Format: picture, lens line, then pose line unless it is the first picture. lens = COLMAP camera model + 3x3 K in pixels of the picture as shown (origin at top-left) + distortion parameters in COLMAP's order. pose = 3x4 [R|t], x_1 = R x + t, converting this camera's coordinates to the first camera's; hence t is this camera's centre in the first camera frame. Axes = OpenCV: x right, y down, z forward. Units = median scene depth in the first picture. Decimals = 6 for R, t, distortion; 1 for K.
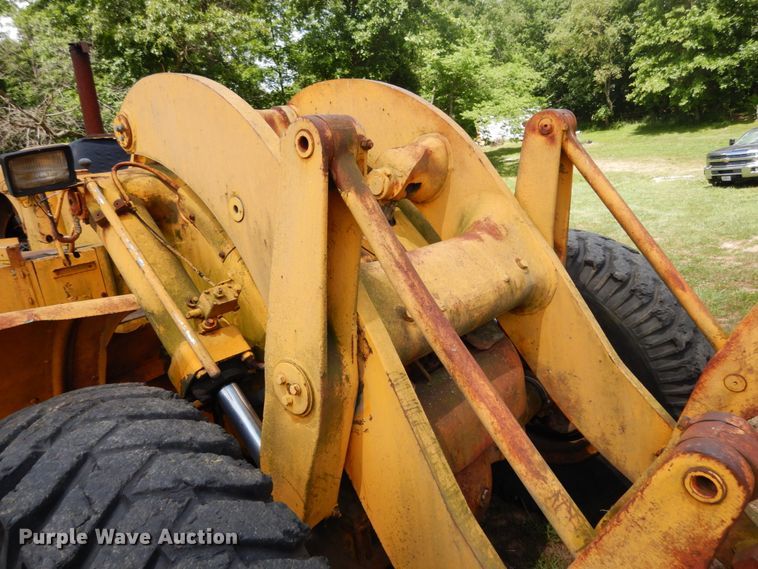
lens RADIAL K [[548.5, 0, 377.4], [0, 548.5, 286.2], [0, 0, 1]] dist [0.017779, -0.007591]
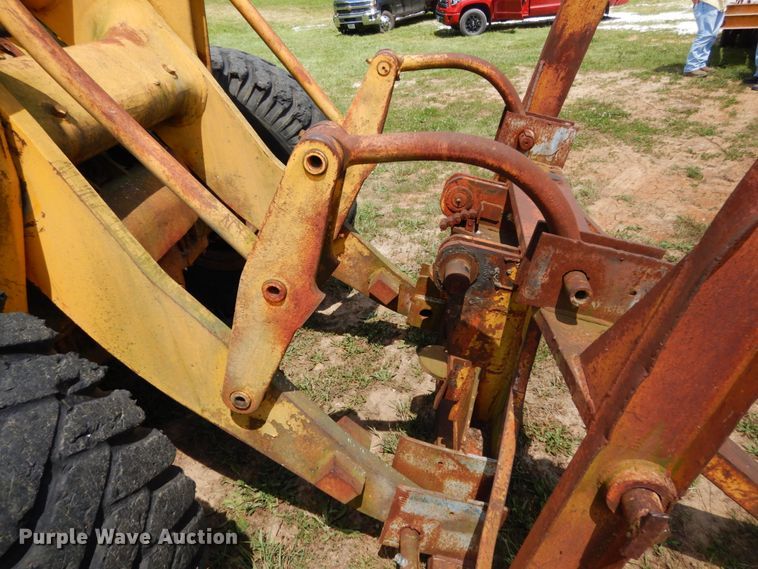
lens RADIAL K [[548.5, 0, 380.8], [0, 548.5, 286.8], [0, 0, 1]] dist [0.017779, -0.007591]
pose [[0.826507, -0.239433, 0.509469, -0.034240], [0.112312, 0.956978, 0.267545, 0.119116], [-0.551609, -0.163908, 0.817840, -0.135002]]
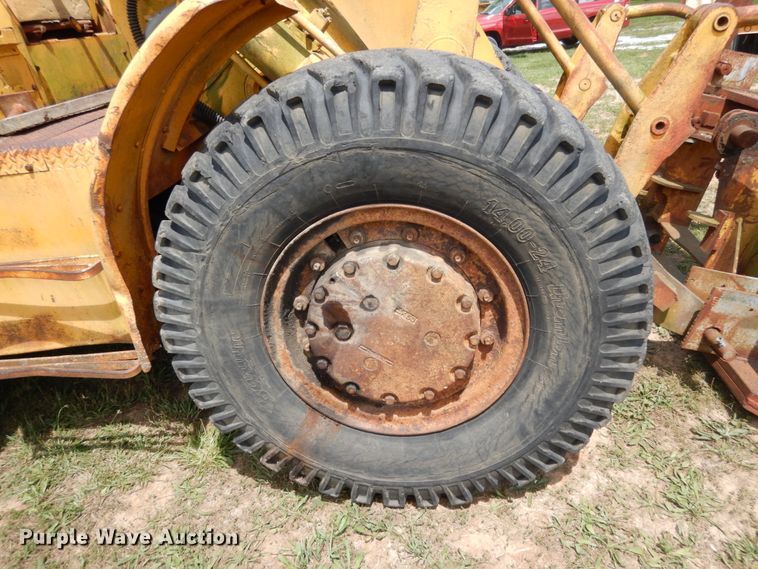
lens RADIAL K [[548.5, 0, 375.6], [0, 548.5, 287.5], [0, 0, 1]] dist [0.017779, -0.007591]
pose [[0.816676, -0.238231, 0.525629, -0.782133], [0.146253, 0.966522, 0.210823, 0.282415], [-0.558256, -0.095299, 0.824177, -0.067809]]
